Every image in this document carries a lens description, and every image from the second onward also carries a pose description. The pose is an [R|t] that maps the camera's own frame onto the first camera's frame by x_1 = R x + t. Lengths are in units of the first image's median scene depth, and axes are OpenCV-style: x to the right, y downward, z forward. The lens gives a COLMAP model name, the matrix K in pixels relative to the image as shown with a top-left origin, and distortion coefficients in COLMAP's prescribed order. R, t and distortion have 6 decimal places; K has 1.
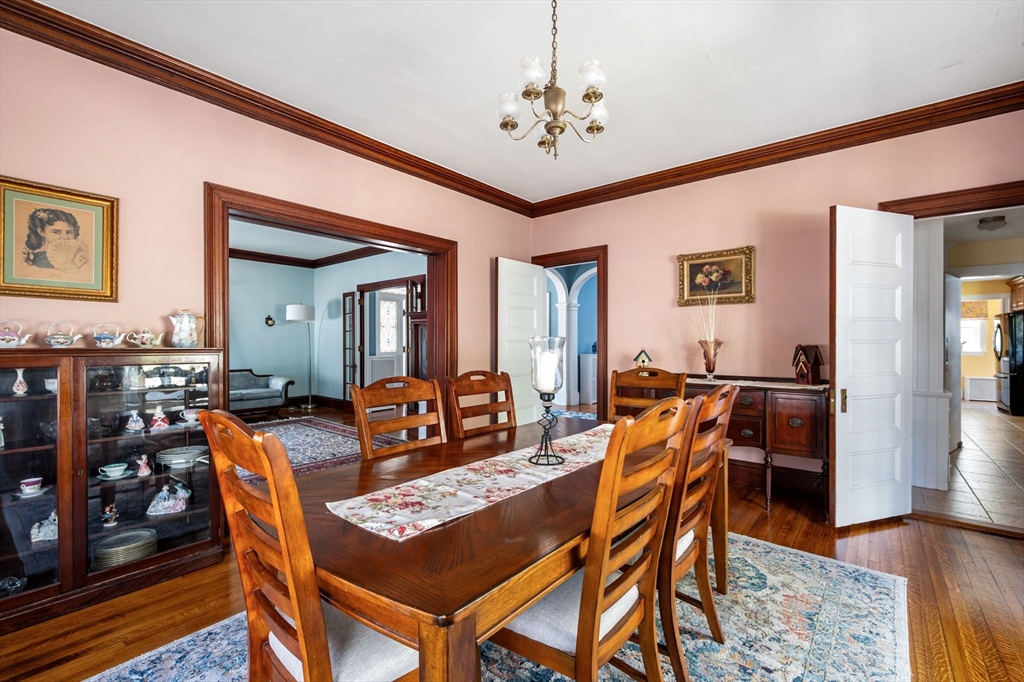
lens RADIAL K [[429.3, 0, 513.5], [0, 429.3, 340.9], [0, 0, 1]] dist [-0.001358, 0.000182]
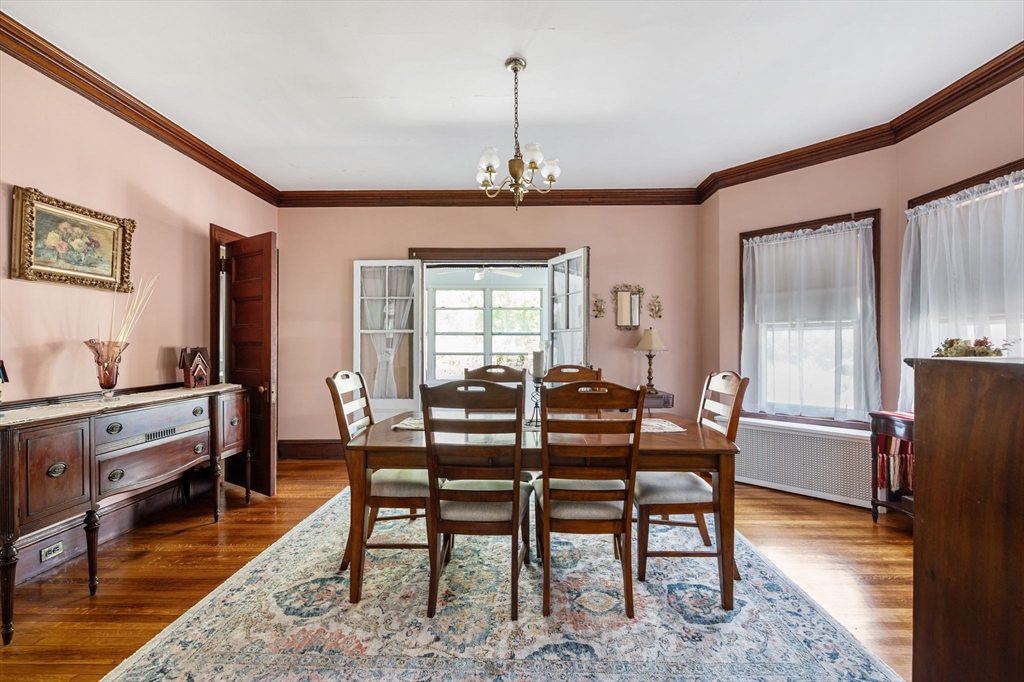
lens RADIAL K [[429.3, 0, 516.4], [0, 429.3, 343.3], [0, 0, 1]] dist [-0.001358, 0.000182]
pose [[-0.618873, 0.005399, 0.785473, -0.236216], [0.002194, 0.999984, -0.005145, 0.003533], [-0.785488, -0.001461, -0.618875, 0.452389]]
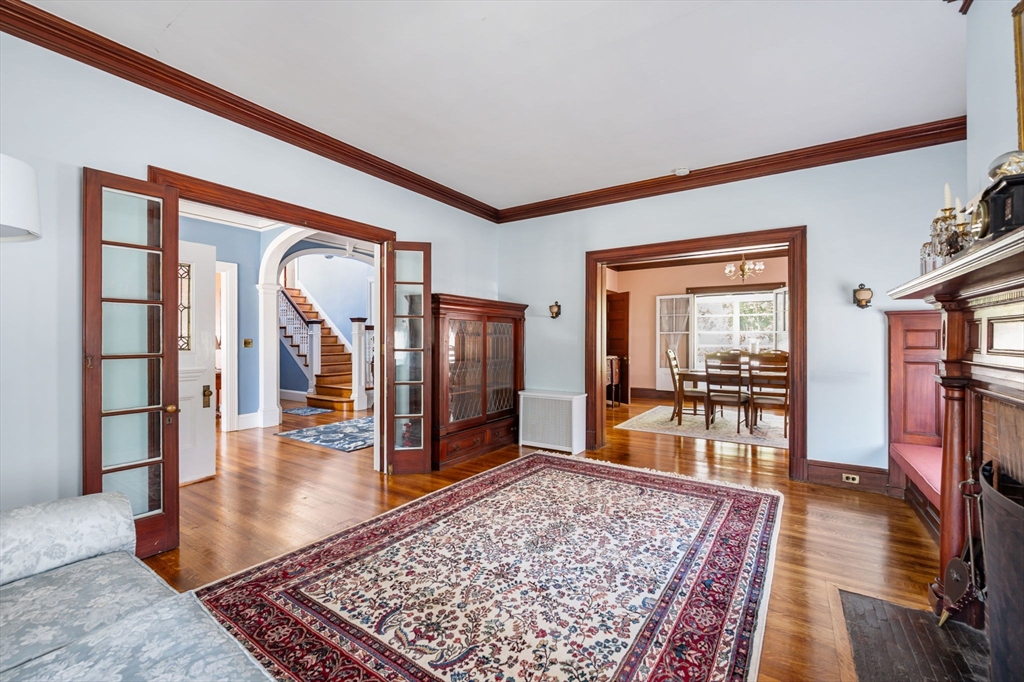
lens RADIAL K [[429.3, 0, 512.1], [0, 429.3, 339.4], [0, 0, 1]] dist [-0.001358, 0.000182]
pose [[-0.101841, 0.003102, 0.994796, -0.727199], [-0.001467, 0.999994, -0.003269, 0.005603], [-0.994800, -0.001793, -0.101836, 0.757047]]
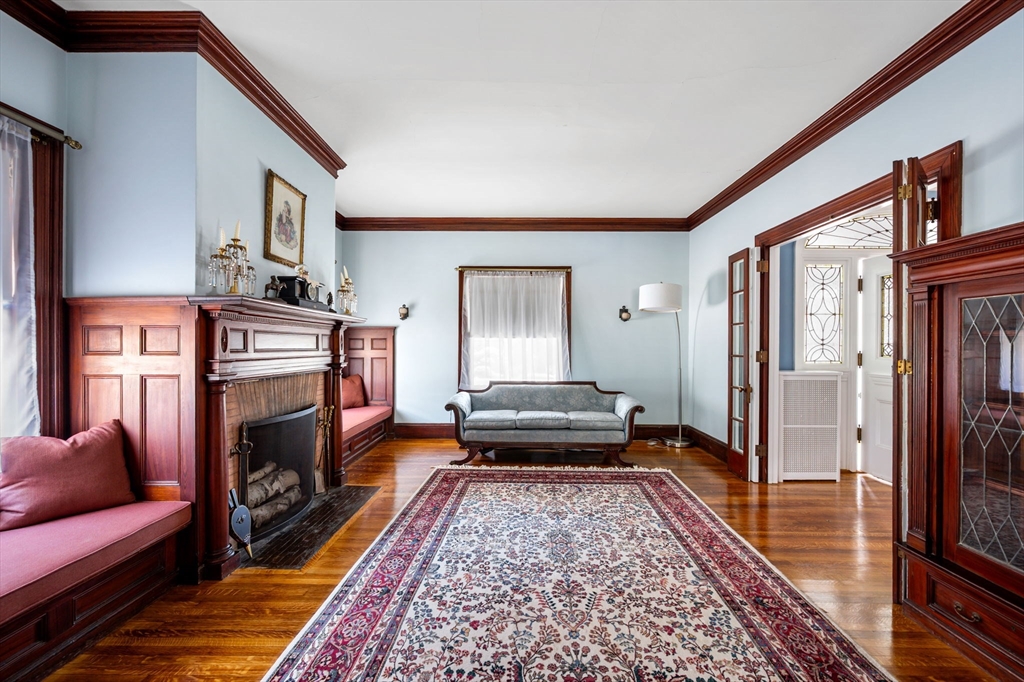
lens RADIAL K [[429.3, 0, 521.2], [0, 429.3, 347.3], [0, 0, 1]] dist [-0.001358, 0.000182]
pose [[0.631577, 0.009158, -0.775259, -0.137220], [-0.005059, 0.999958, 0.007691, 0.004132], [0.775297, -0.000936, 0.631596, 0.447748]]
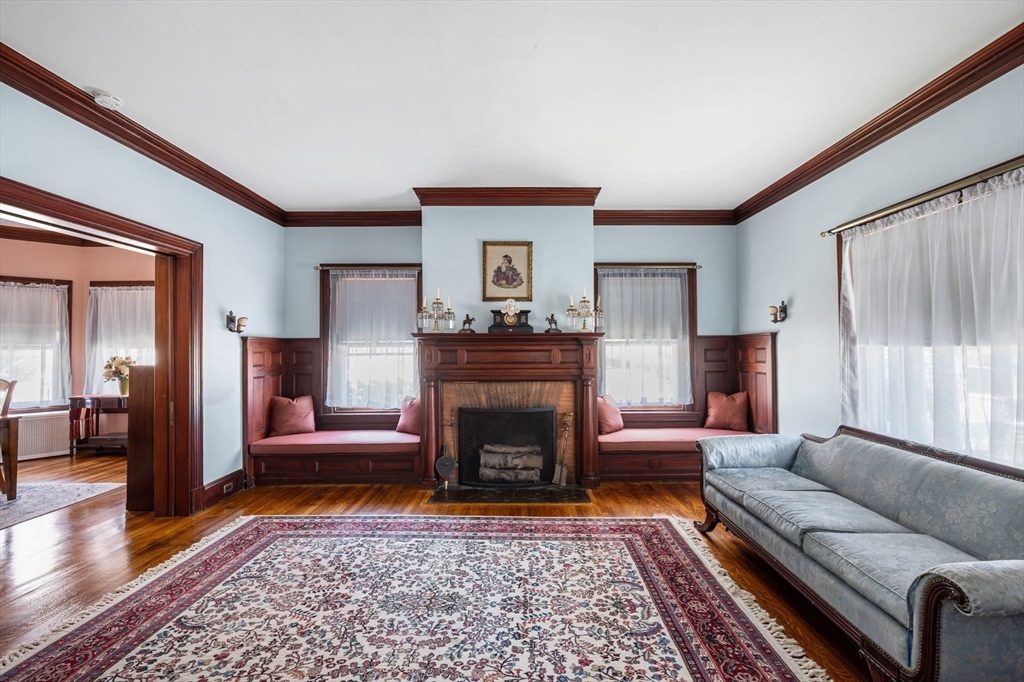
lens RADIAL K [[429.3, 0, 519.4], [0, 429.3, 342.8], [0, 0, 1]] dist [-0.001358, 0.000182]
pose [[-0.767945, 0.000106, -0.640516, -0.244271], [0.010537, 0.999867, -0.012468, -0.007524], [0.640430, -0.016323, -0.767843, 0.958456]]
